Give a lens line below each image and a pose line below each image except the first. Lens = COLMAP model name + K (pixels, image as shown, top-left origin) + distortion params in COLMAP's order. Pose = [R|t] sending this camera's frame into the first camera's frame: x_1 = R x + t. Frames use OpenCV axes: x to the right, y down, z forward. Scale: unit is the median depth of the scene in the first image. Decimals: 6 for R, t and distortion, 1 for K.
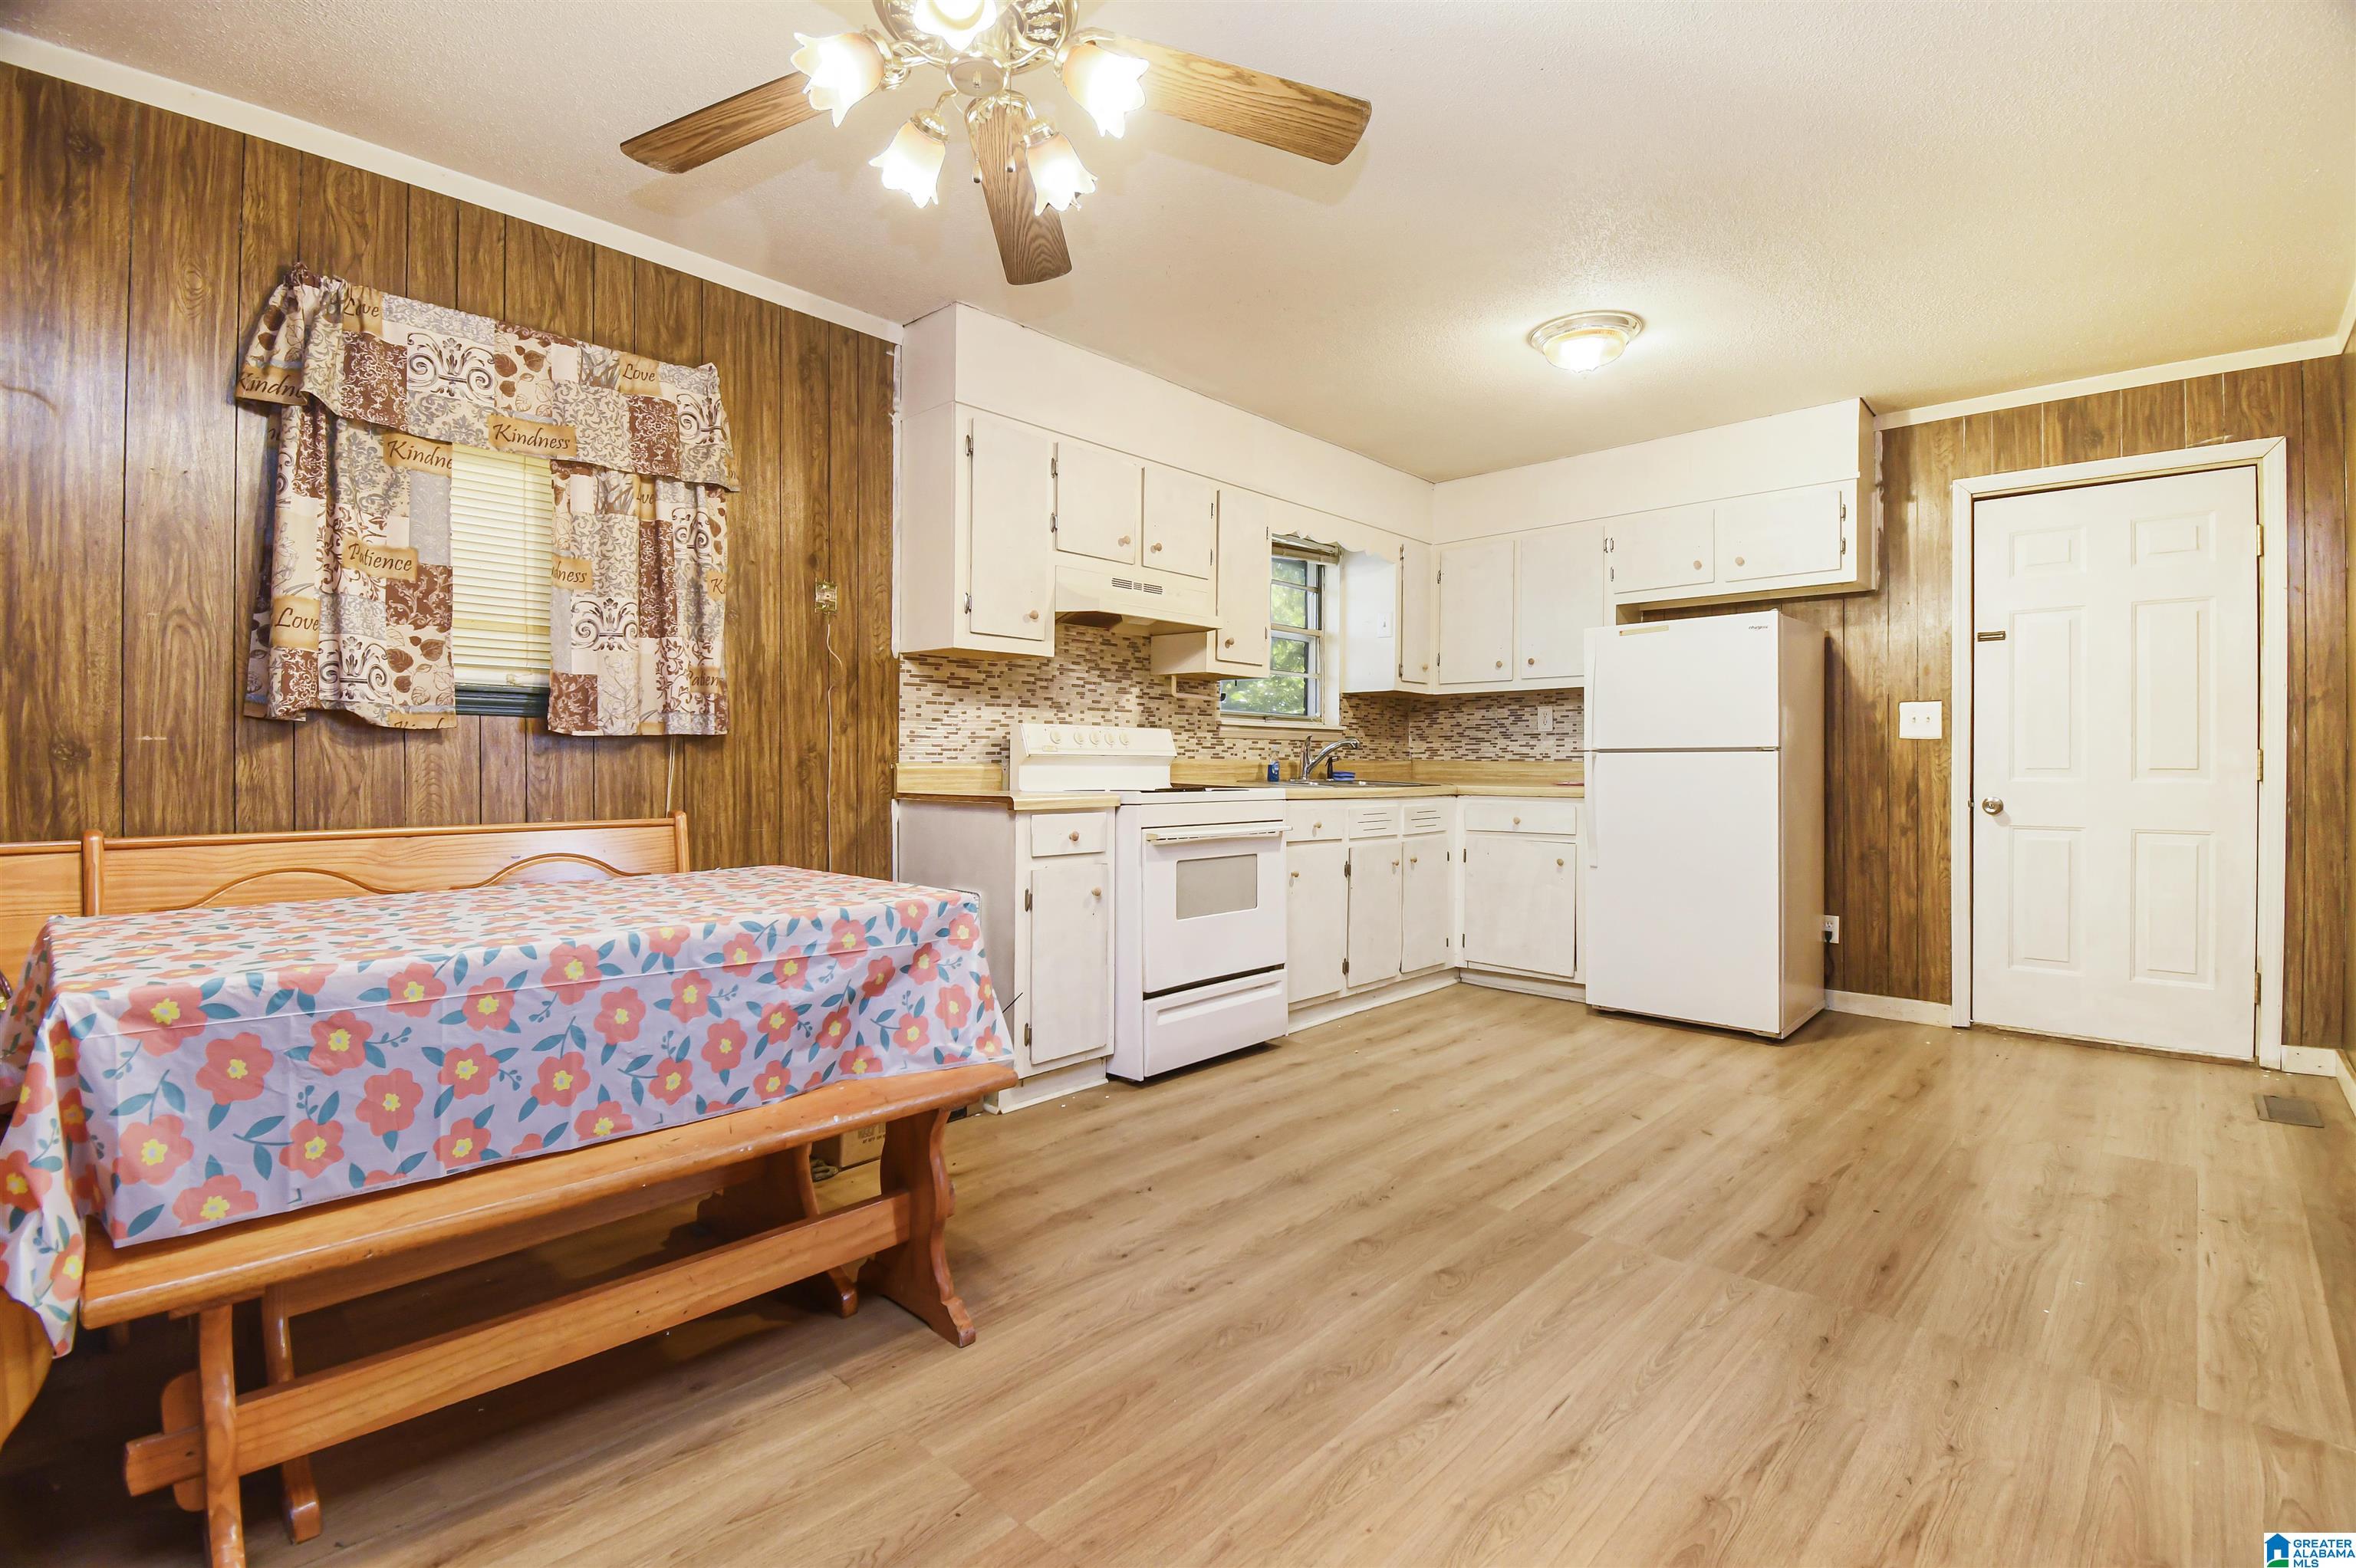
lens RADIAL K [[1090.9, 0, 1170.3], [0, 1090.9, 773.7], [0, 0, 1]] dist [0.021135, -0.027125]
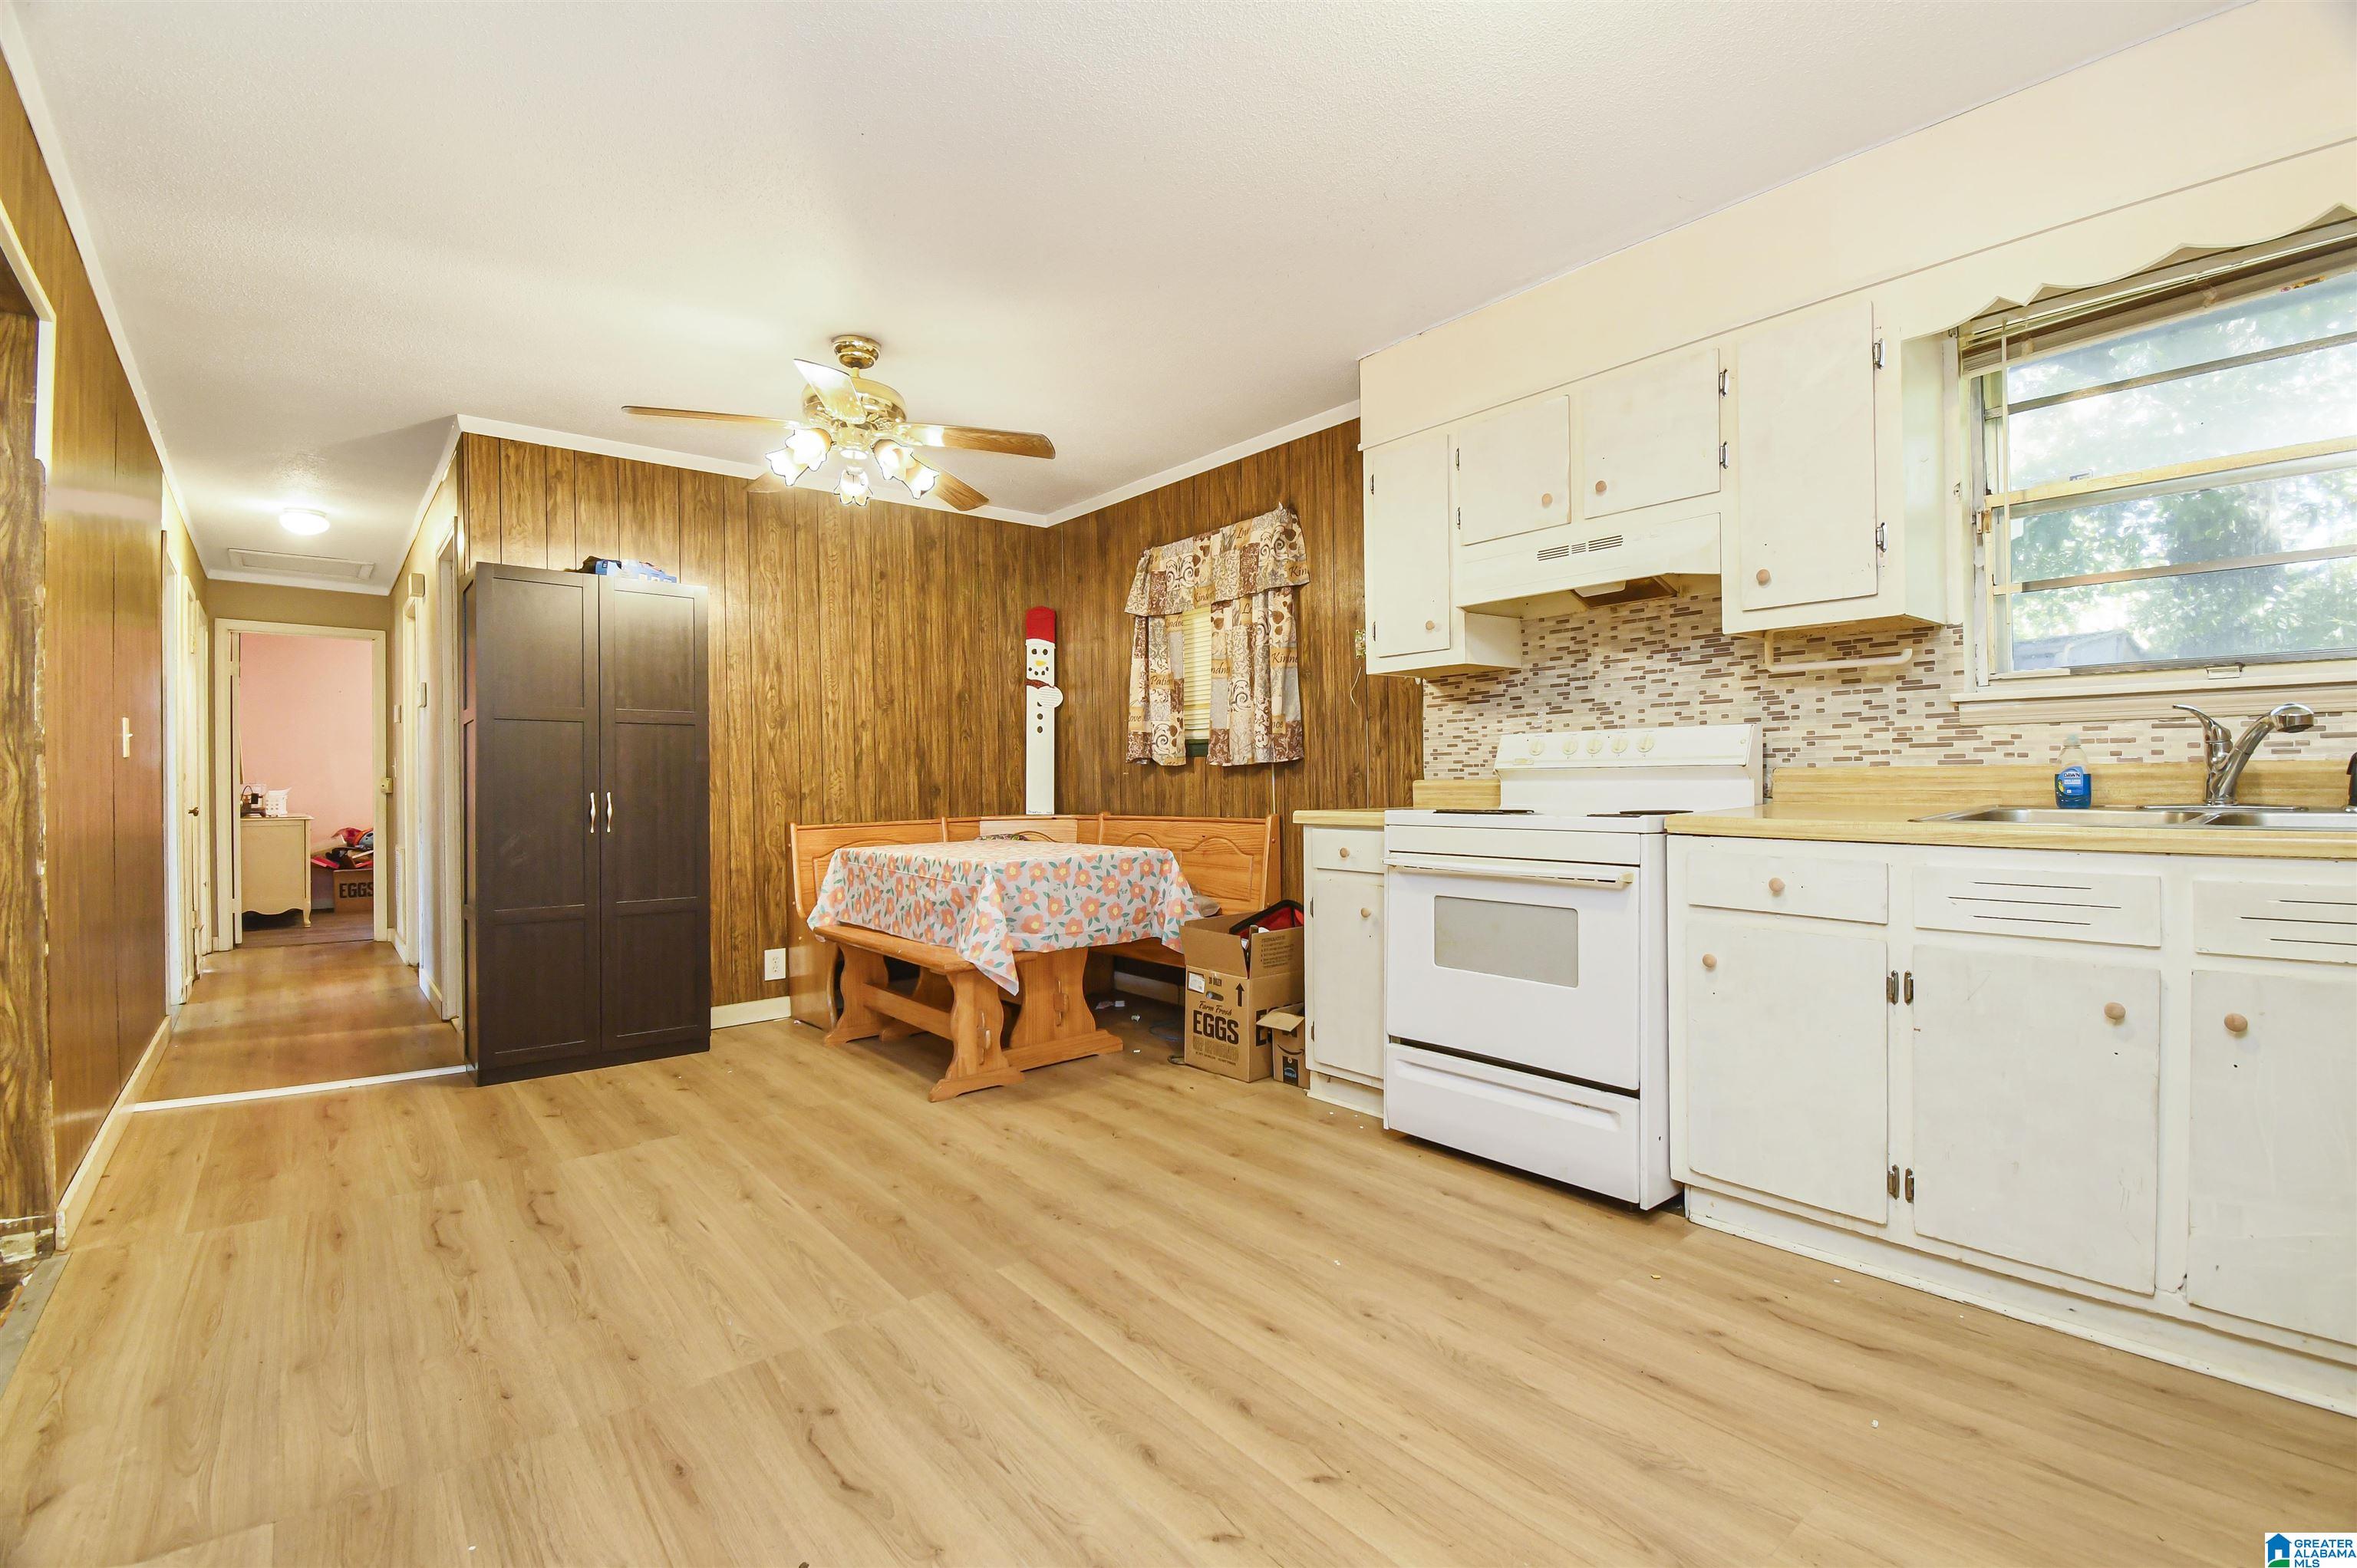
lens RADIAL K [[1040.4, 0, 1159.9], [0, 1040.4, 786.2], [0, 0, 1]] dist [0.018023, -0.024777]
pose [[-0.138749, 0.000549, -0.990327, 0.946980], [-0.000030, 1.000000, 0.000559, -0.004736], [0.990328, 0.000108, -0.138749, 1.032326]]
